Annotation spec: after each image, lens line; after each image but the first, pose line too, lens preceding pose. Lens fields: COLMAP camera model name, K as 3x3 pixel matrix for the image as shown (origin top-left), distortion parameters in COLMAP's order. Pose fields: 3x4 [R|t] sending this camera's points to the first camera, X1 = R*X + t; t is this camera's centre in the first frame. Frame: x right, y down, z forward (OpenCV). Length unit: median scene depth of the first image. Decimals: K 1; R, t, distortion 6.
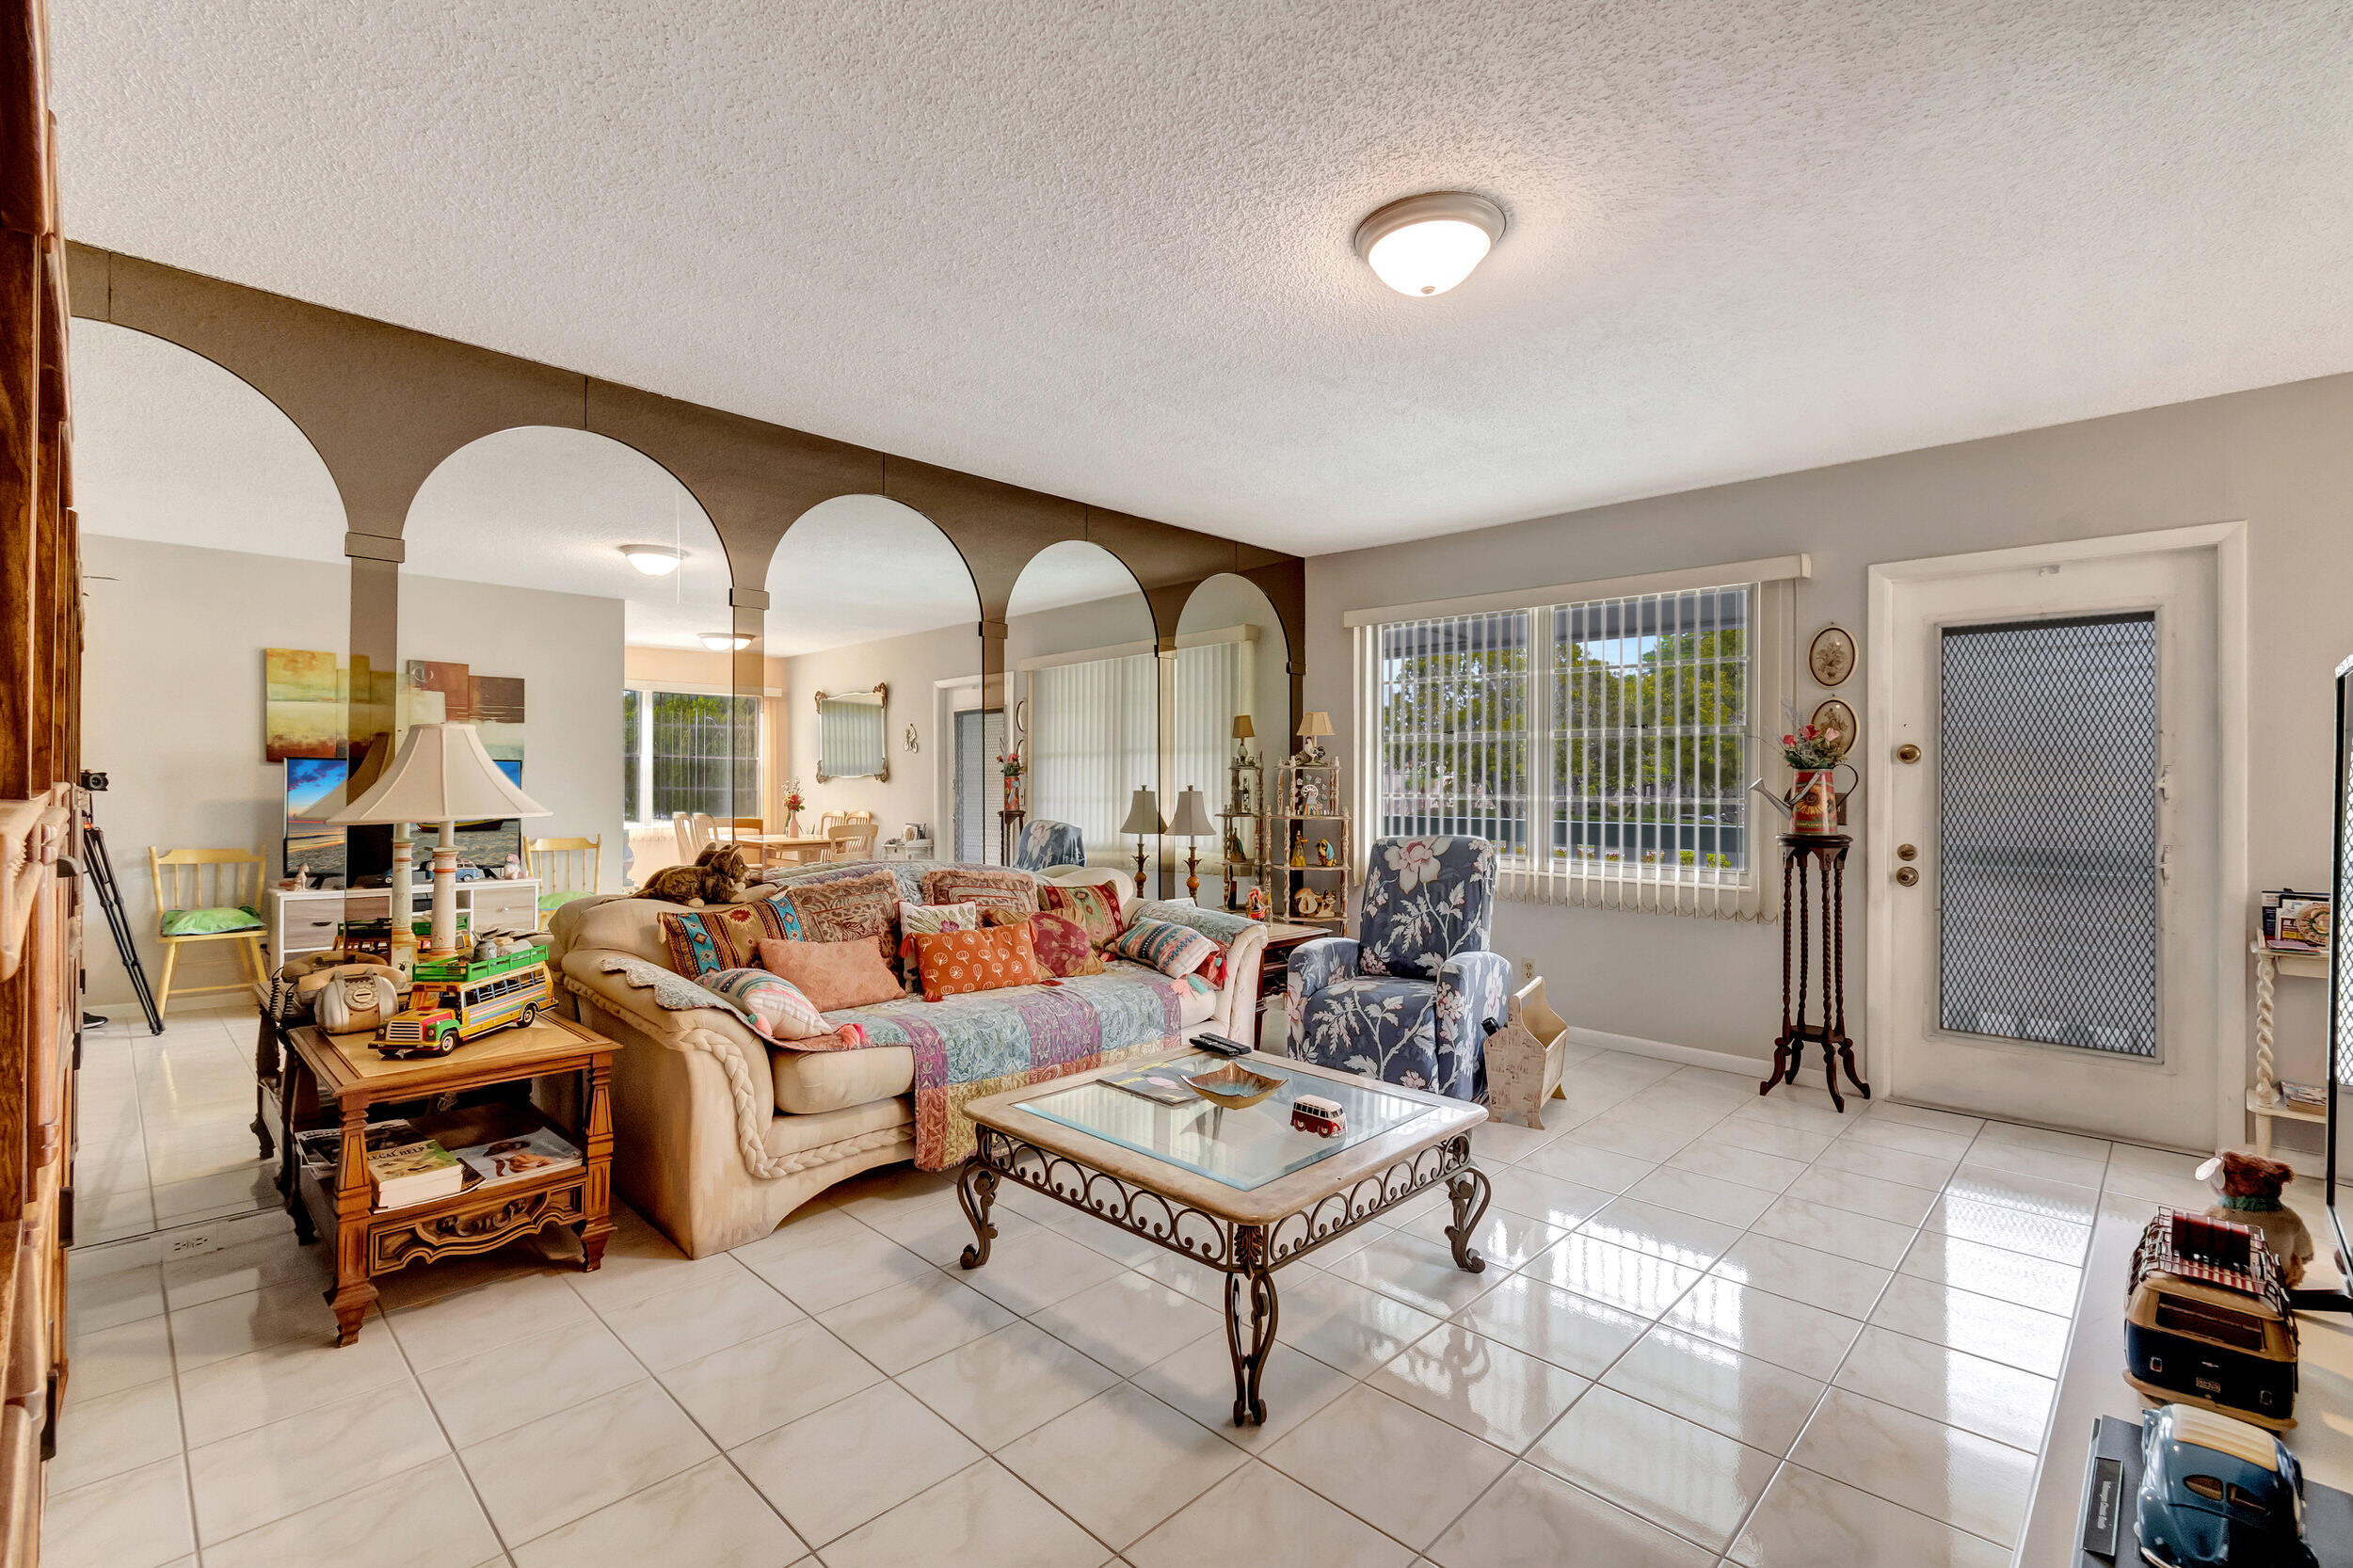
lens RADIAL K [[1040.9, 0, 1162.9], [0, 1040.9, 776.7], [0, 0, 1]] dist [-0.001440, 0.000114]
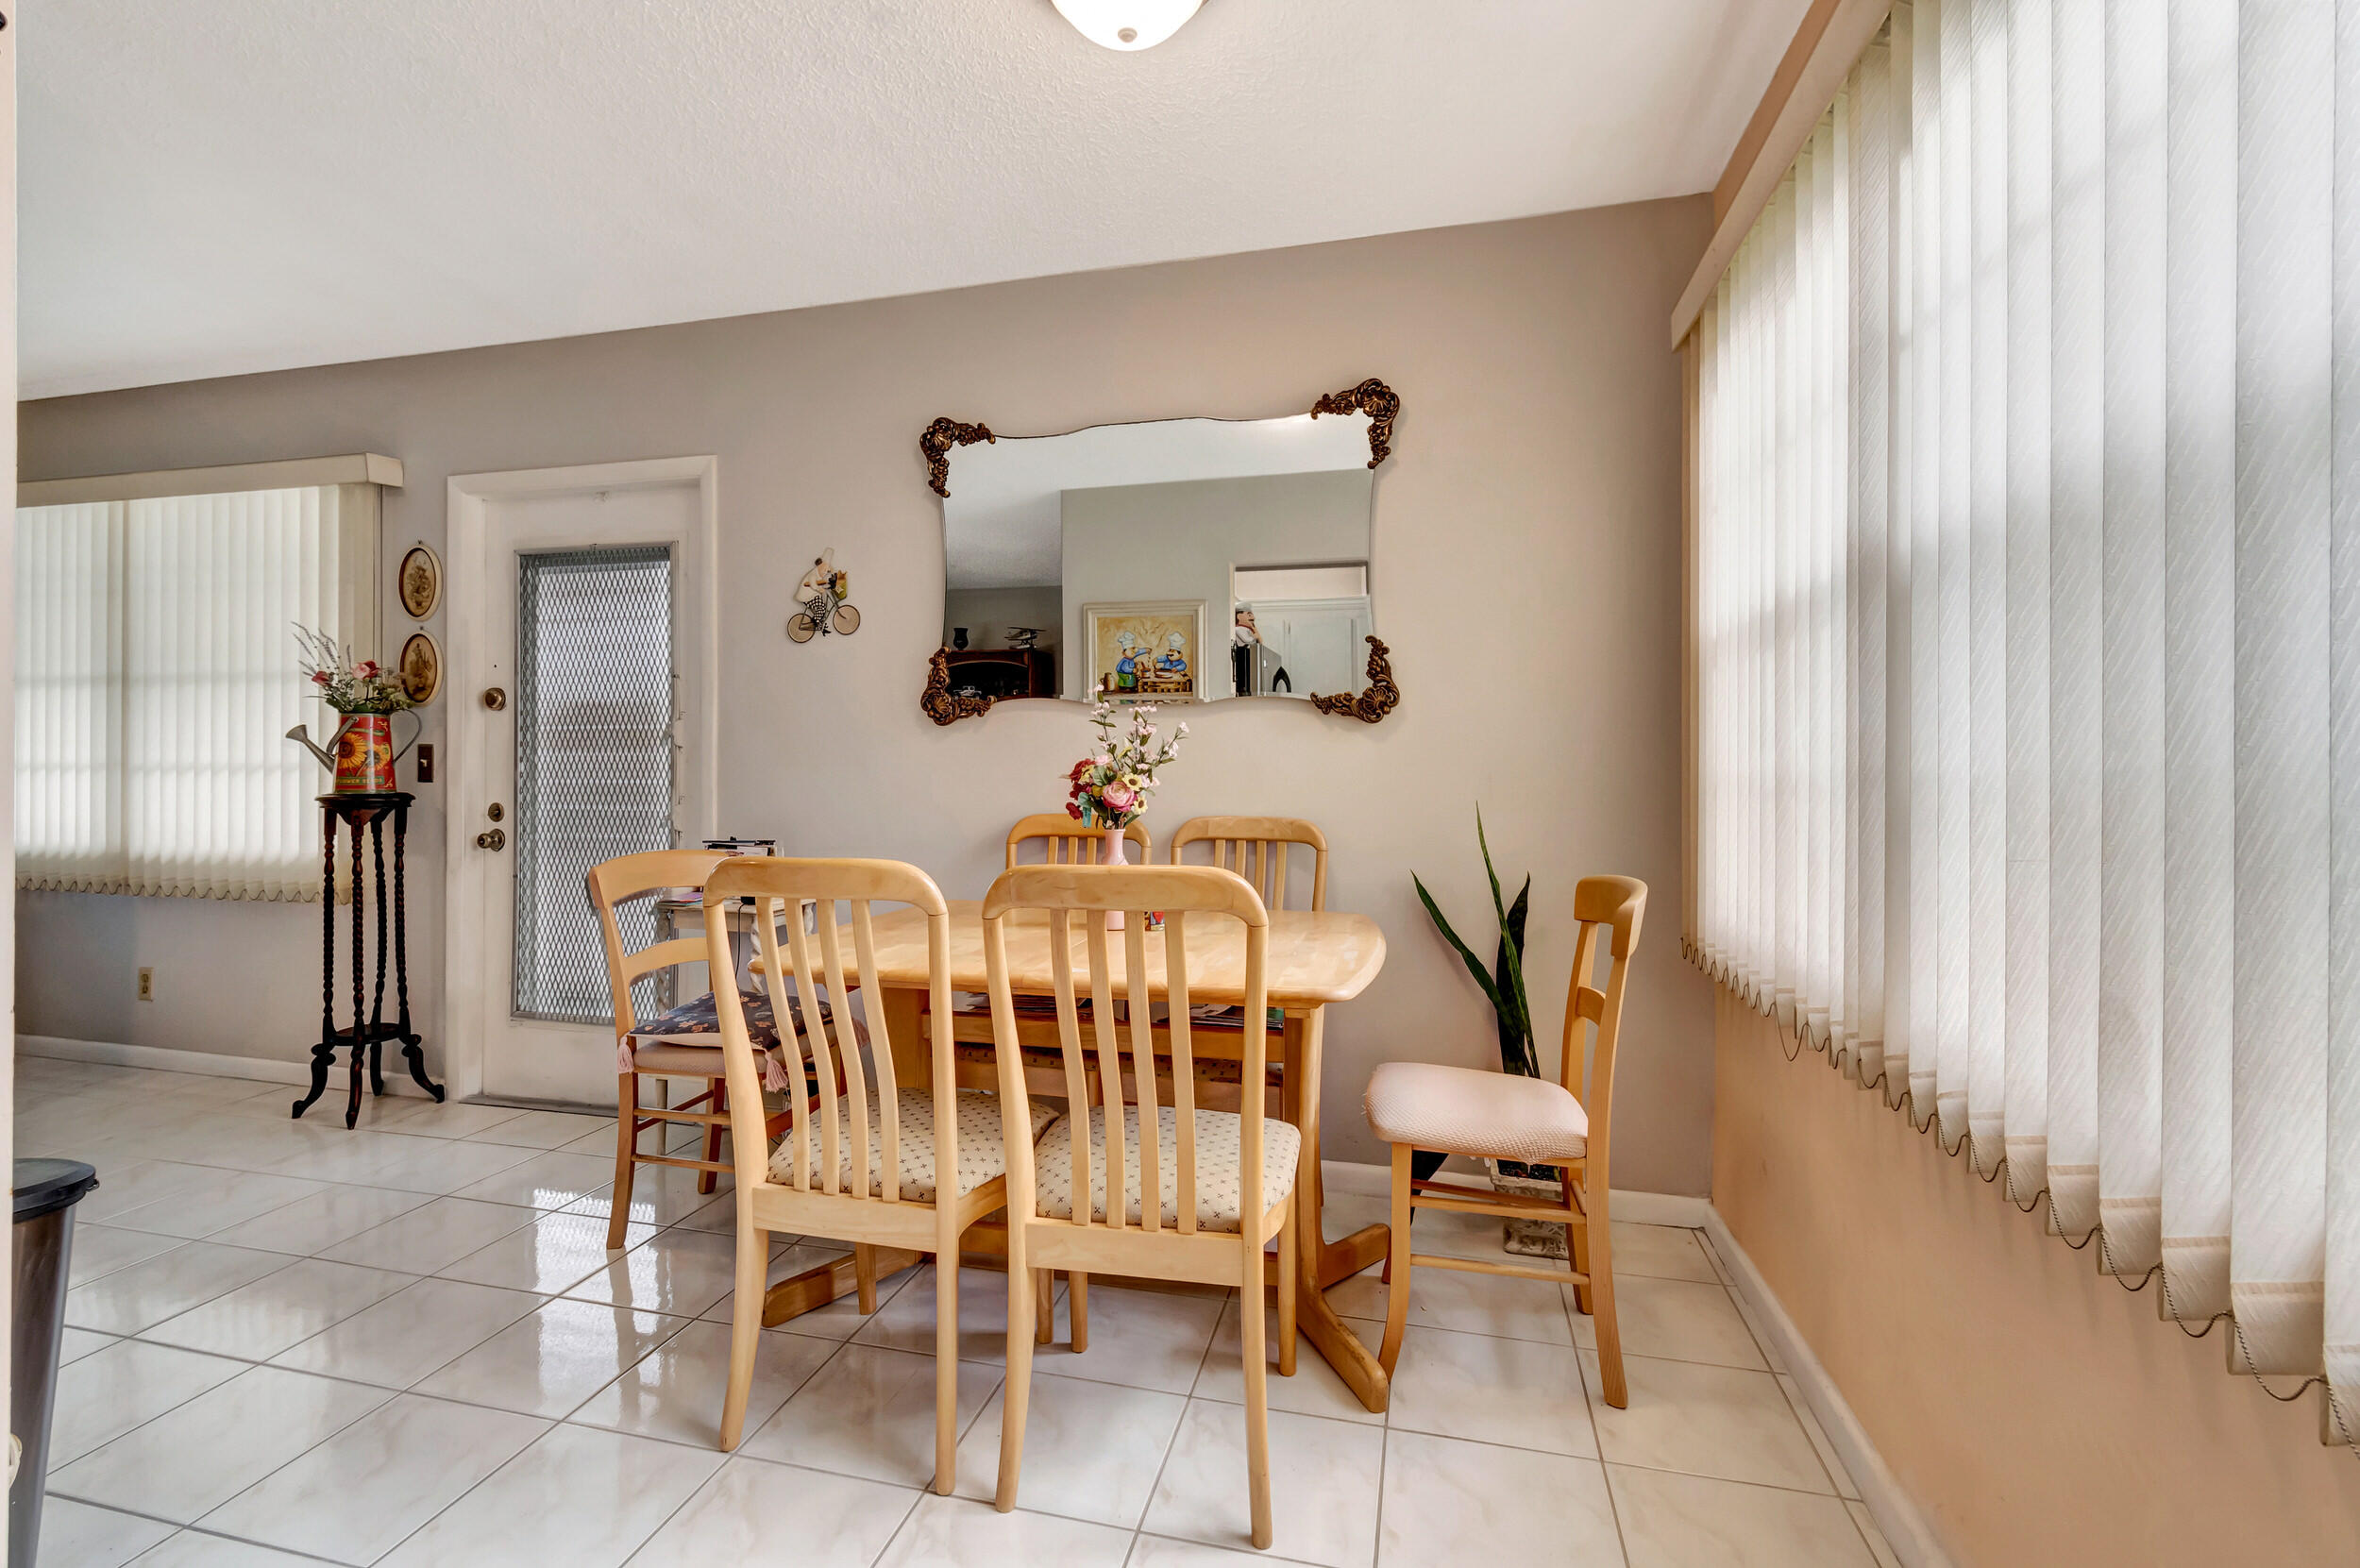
lens RADIAL K [[1044.0, 0, 1167.5], [0, 1044.0, 767.7], [0, 0, 1]] dist [-0.001440, 0.000114]
pose [[0.860142, -0.000731, 0.510054, 0.749910], [-0.002353, 0.999983, 0.005402, 0.029568], [-0.510049, -0.005847, 0.860126, -0.035136]]
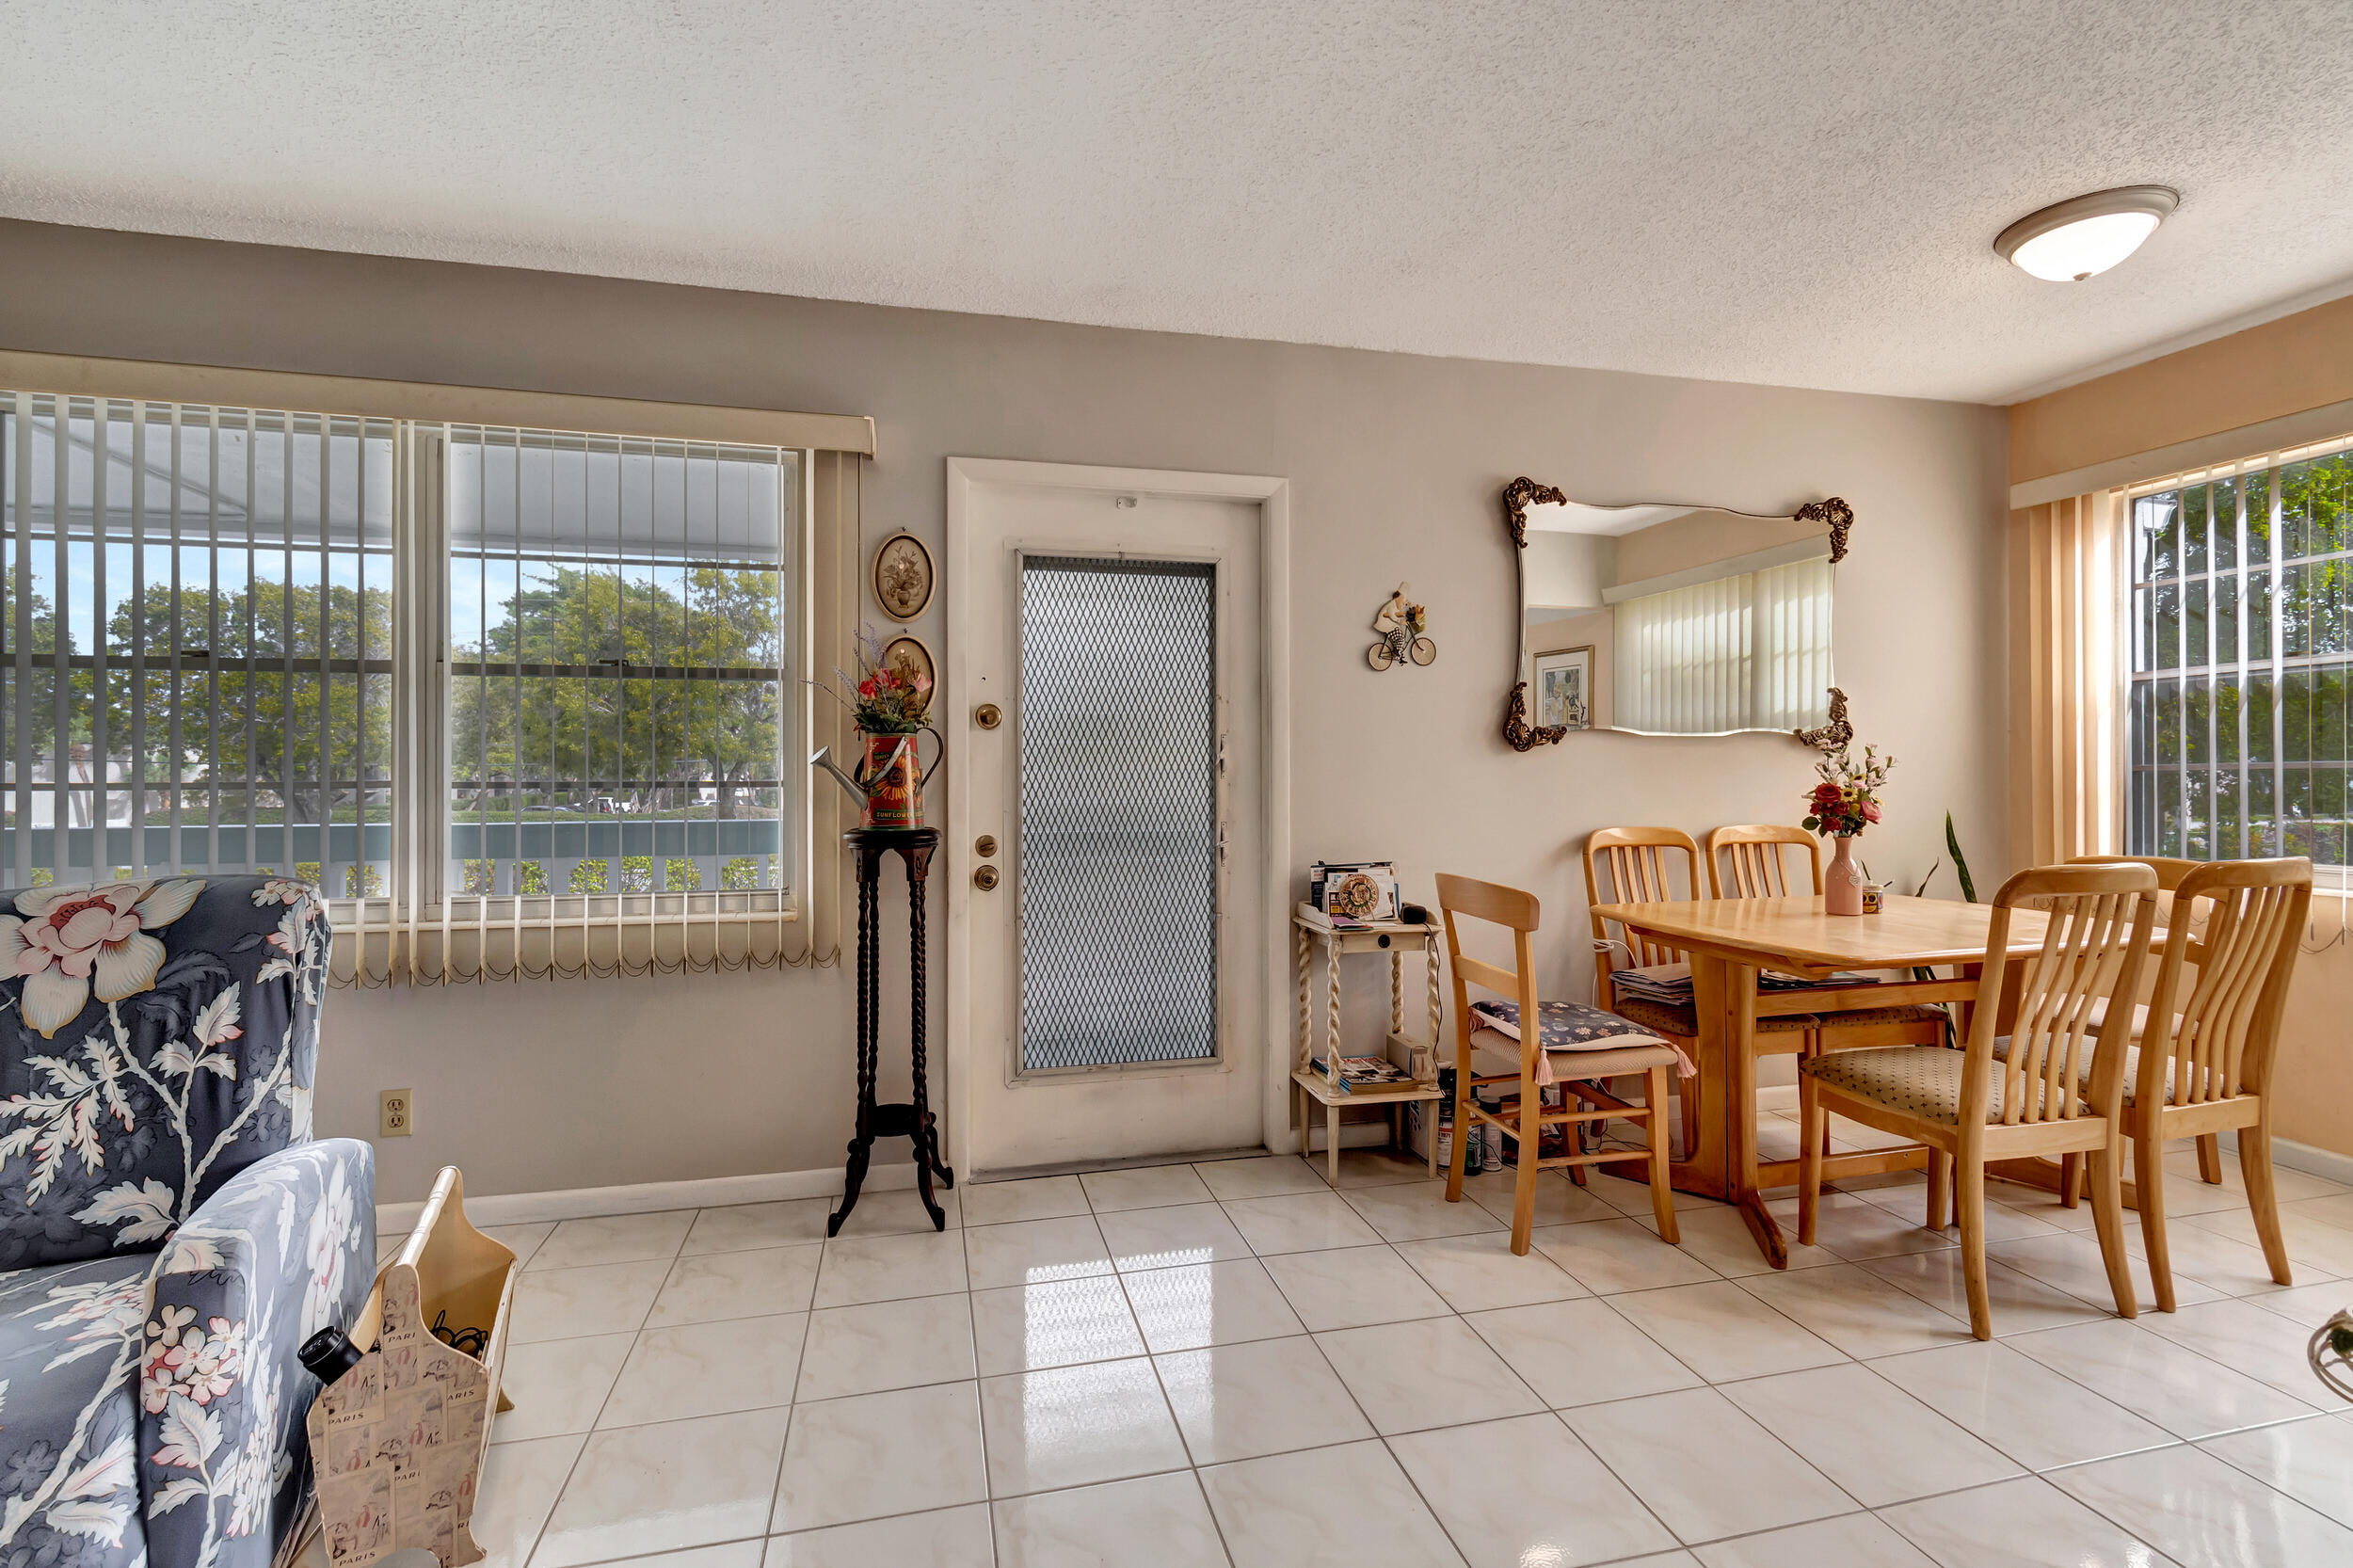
lens RADIAL K [[1040.9, 0, 1160.0], [0, 1040.9, 765.4], [0, 0, 1]] dist [-0.001440, 0.000114]
pose [[0.533291, -0.002631, 0.845928, 0.139518], [0.001852, 0.999996, 0.001943, 0.012615], [-0.845930, 0.000531, 0.533294, 0.484899]]
